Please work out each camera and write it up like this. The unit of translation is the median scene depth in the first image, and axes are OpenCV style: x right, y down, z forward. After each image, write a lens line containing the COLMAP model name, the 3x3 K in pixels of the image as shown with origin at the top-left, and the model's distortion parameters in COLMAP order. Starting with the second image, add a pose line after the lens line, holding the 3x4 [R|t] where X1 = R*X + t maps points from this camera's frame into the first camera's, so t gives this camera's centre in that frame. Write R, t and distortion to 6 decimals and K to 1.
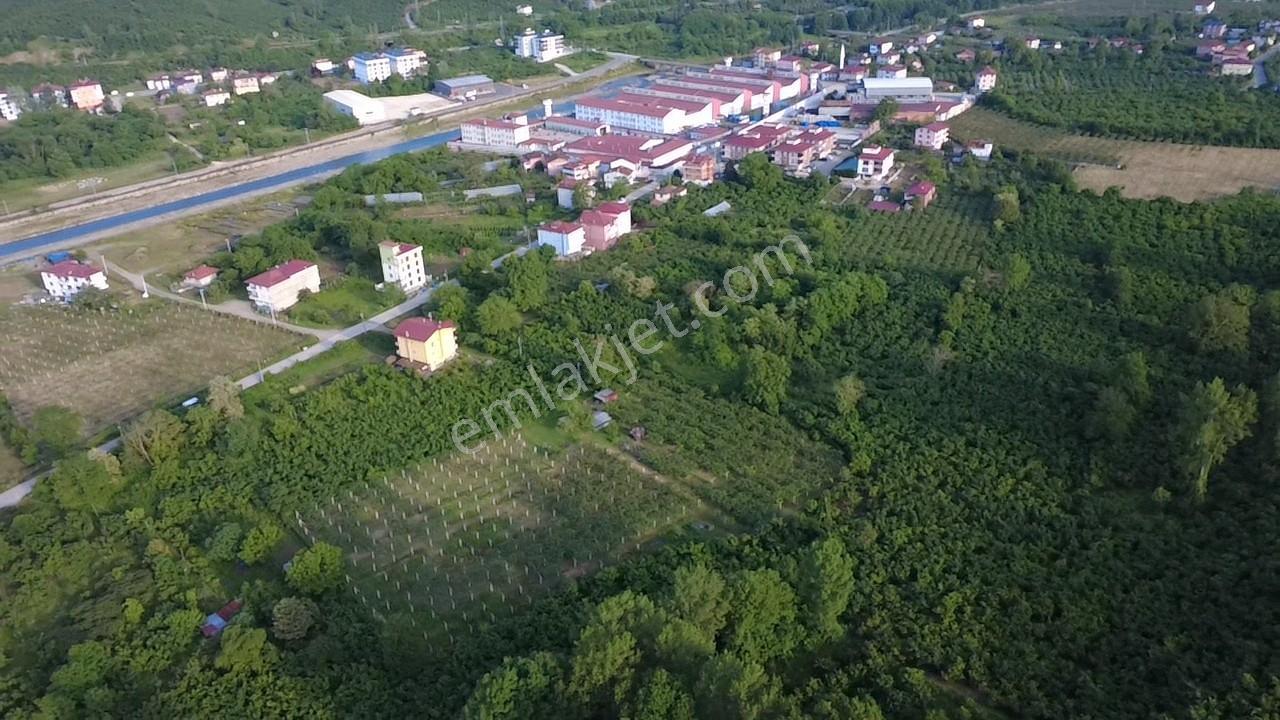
lens RADIAL K [[934.8, 0, 639.5], [0, 934.8, 362.1], [0, 0, 1]] dist [-0.001540, 0.005655]
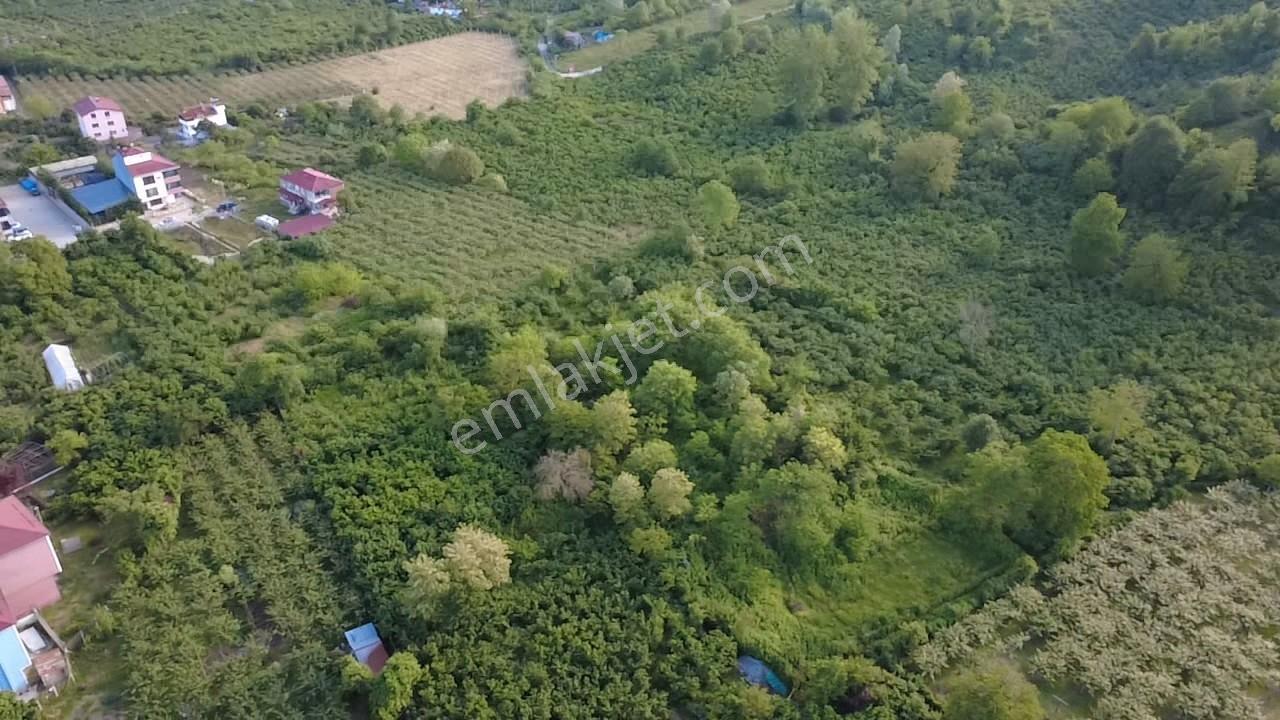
lens RADIAL K [[936.2, 0, 638.5], [0, 936.2, 359.9], [0, 0, 1]] dist [-0.001607, 0.006294]
pose [[0.252050, -0.457997, 0.852473, -0.200740], [0.427056, 0.843138, 0.326714, -0.183479], [-0.868386, 0.281705, 0.408103, 0.567082]]
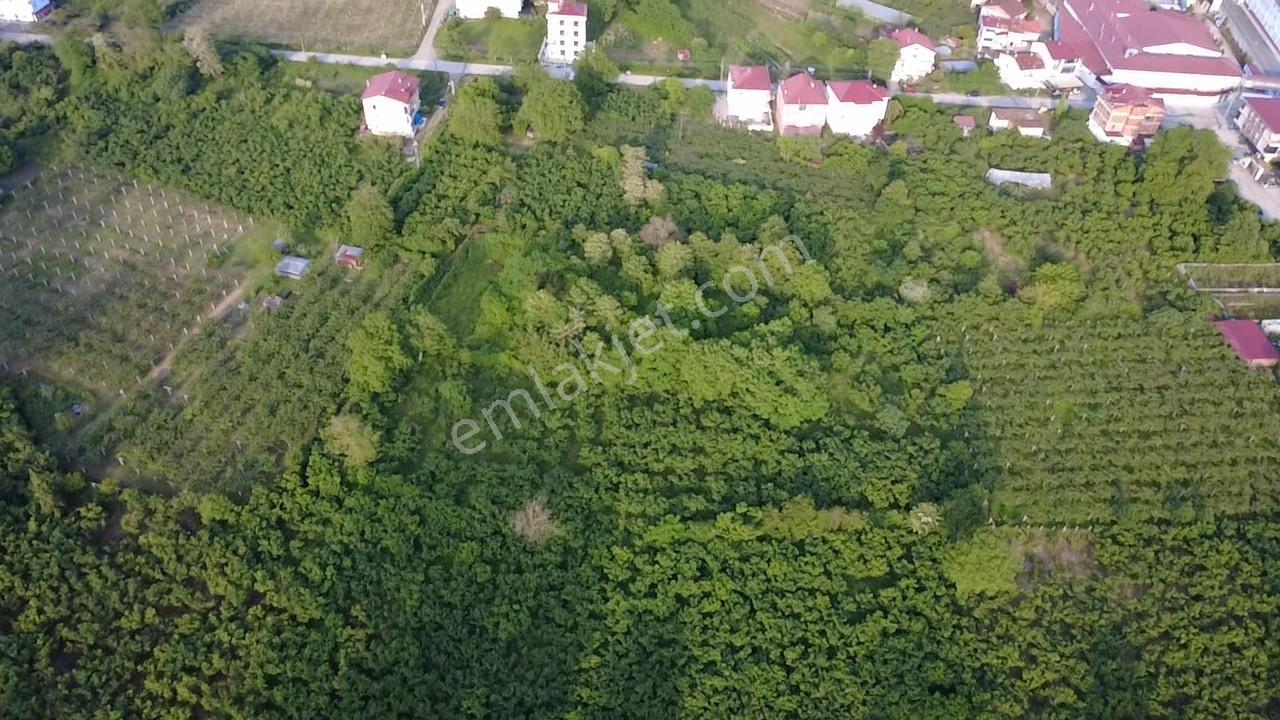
lens RADIAL K [[932.1, 0, 638.8], [0, 932.1, 364.0], [0, 0, 1]] dist [0.000237, 0.001888]
pose [[0.484752, 0.629735, -0.607000, 0.383079], [-0.442707, 0.775182, 0.450669, -0.219892], [0.754338, 0.050261, 0.654559, 0.402782]]
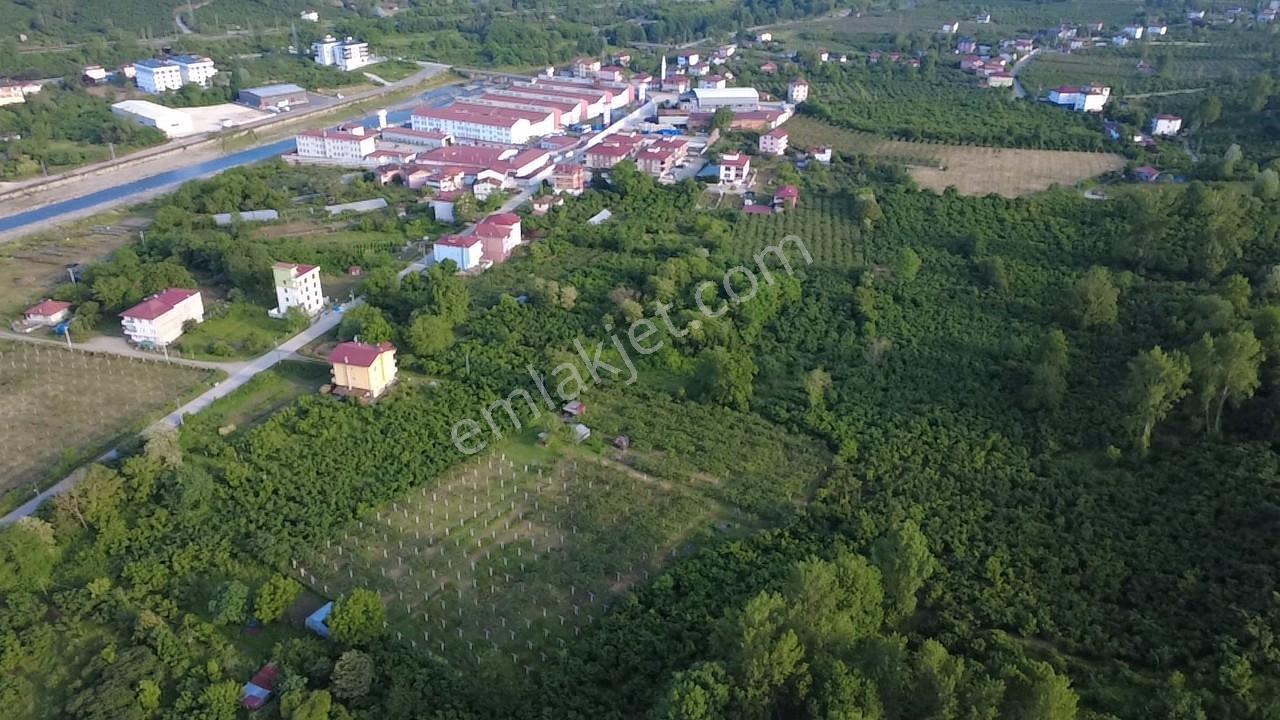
lens RADIAL K [[934.8, 0, 639.5], [0, 934.8, 362.1], [0, 0, 1]] dist [-0.001540, 0.005655]
pose [[0.966933, -0.069792, 0.245297, -0.125913], [0.072362, 0.997377, -0.001471, -0.003511], [-0.244551, 0.019173, 0.969447, 0.016200]]
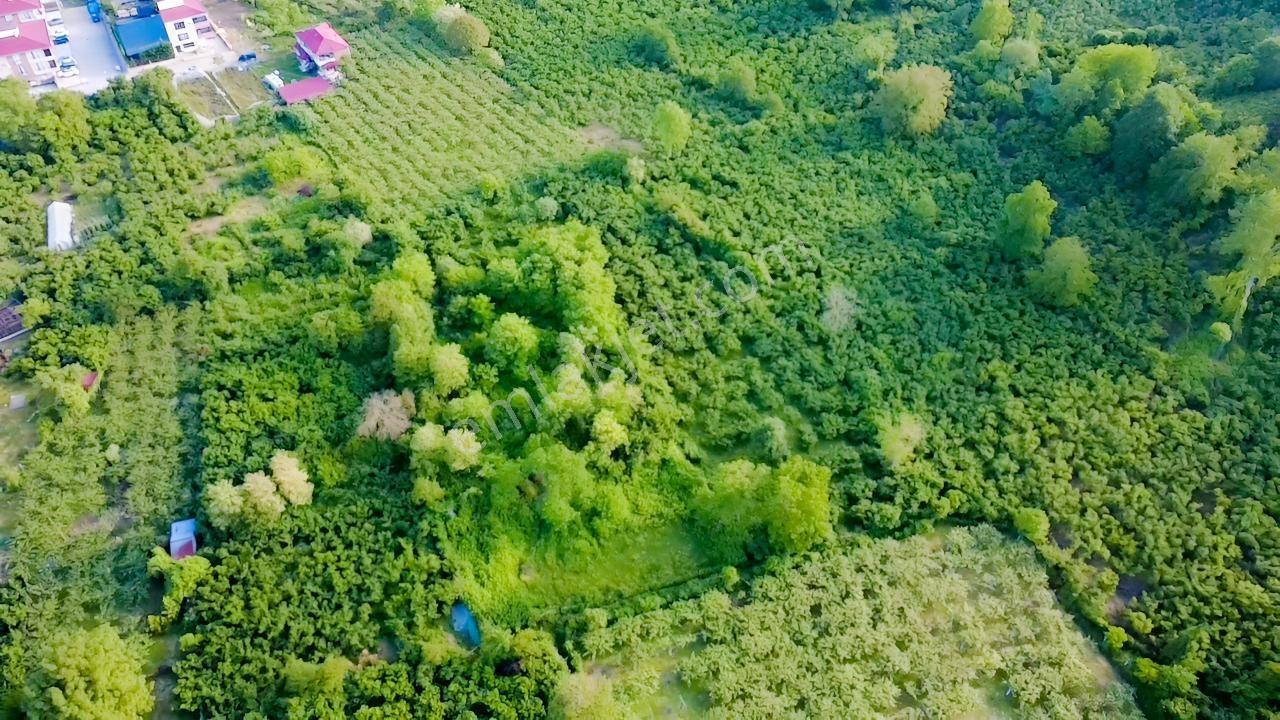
lens RADIAL K [[934.8, 0, 639.5], [0, 934.8, 362.1], [0, 0, 1]] dist [-0.001540, 0.005655]
pose [[0.464791, -0.592873, 0.657625, -0.140397], [0.372106, 0.804747, 0.462514, -0.209647], [-0.803434, 0.029734, 0.594651, 0.424913]]
